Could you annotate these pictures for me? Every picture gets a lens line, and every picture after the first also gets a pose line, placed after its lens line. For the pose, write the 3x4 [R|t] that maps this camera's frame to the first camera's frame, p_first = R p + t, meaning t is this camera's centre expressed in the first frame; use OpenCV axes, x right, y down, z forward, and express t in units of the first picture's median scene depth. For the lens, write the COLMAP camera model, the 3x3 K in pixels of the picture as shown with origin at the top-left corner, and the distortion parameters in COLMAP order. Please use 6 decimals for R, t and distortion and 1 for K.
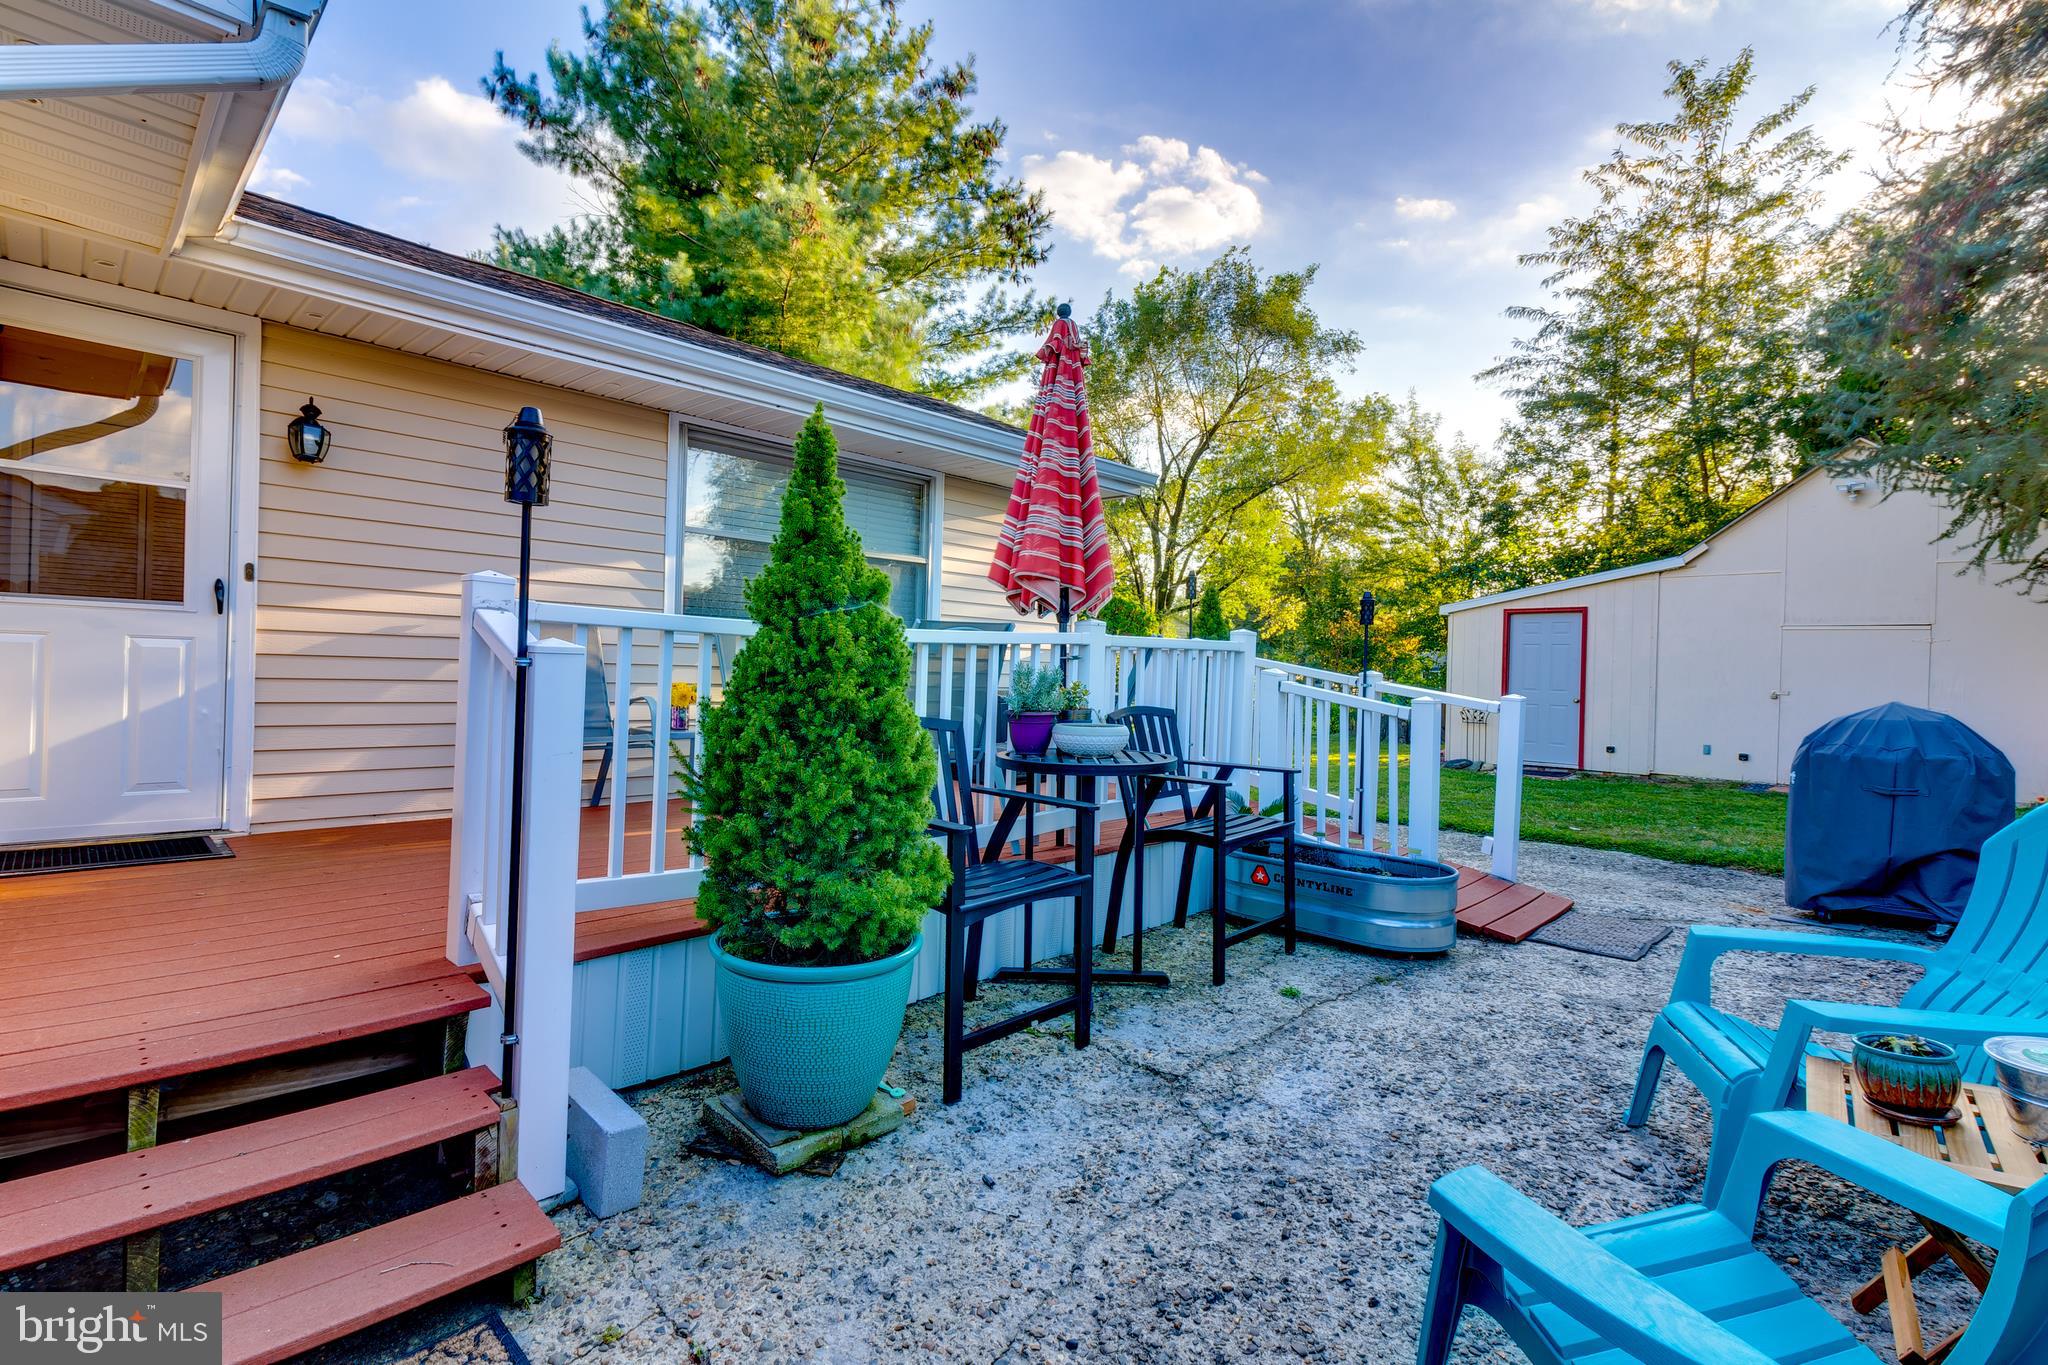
lens RADIAL K [[942.5, 0, 1016.1], [0, 942.5, 665.9], [0, 0, 1]] dist [0.002400, 0.001507]
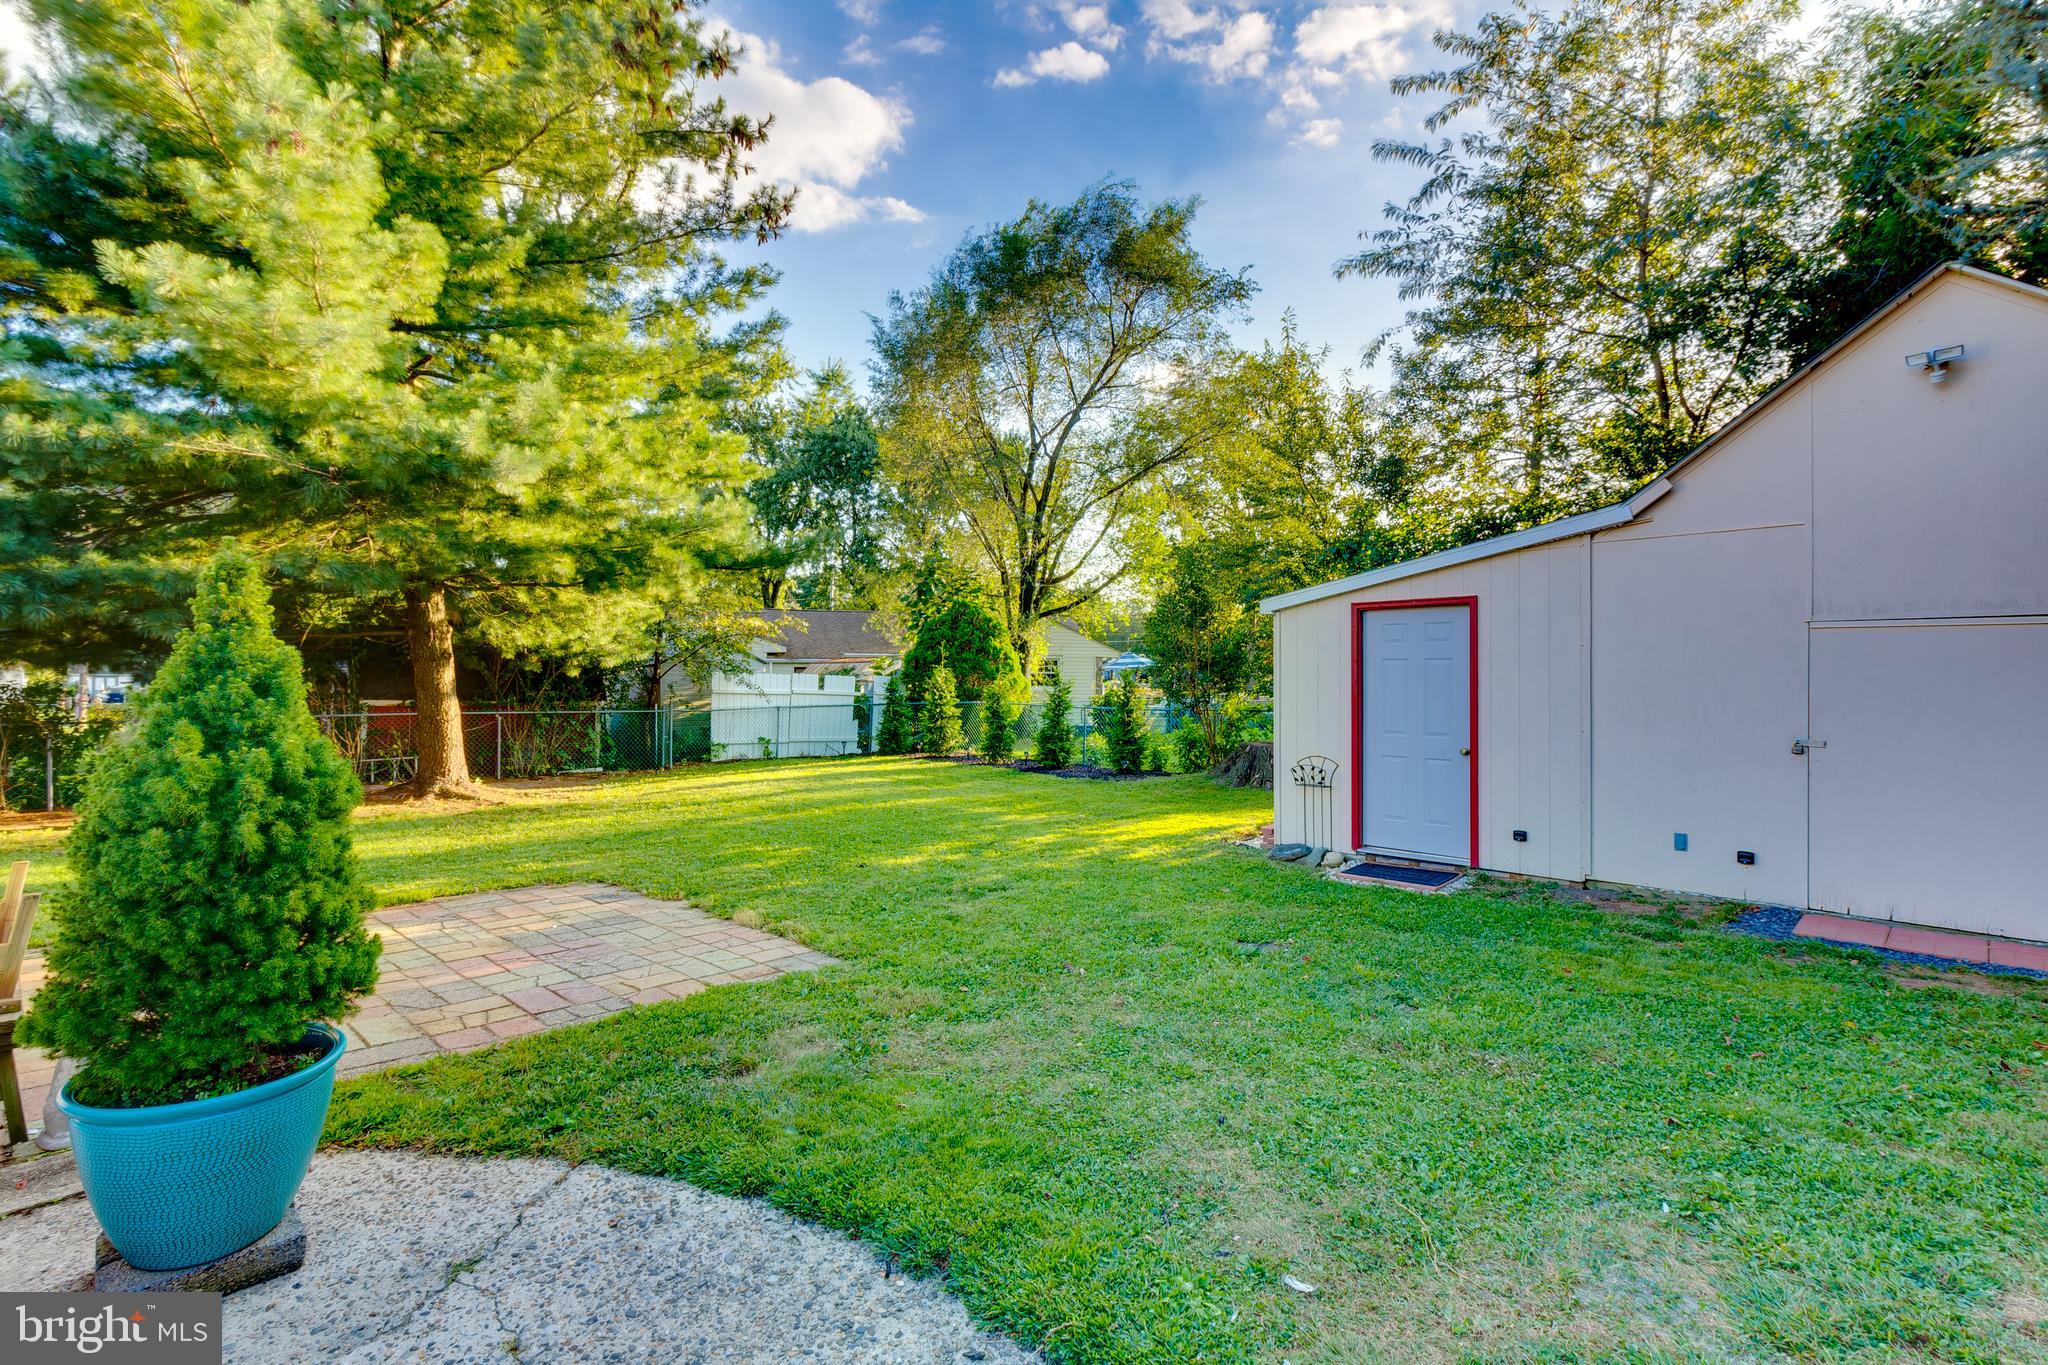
lens RADIAL K [[942.5, 0, 1023.6], [0, 942.5, 678.4], [0, 0, 1]] dist [0.002400, 0.001507]
pose [[0.999258, -0.027995, 0.026448, 0.285250], [0.027878, 0.999600, 0.004783, -0.019977], [-0.026572, -0.004042, 0.999639, 0.389779]]
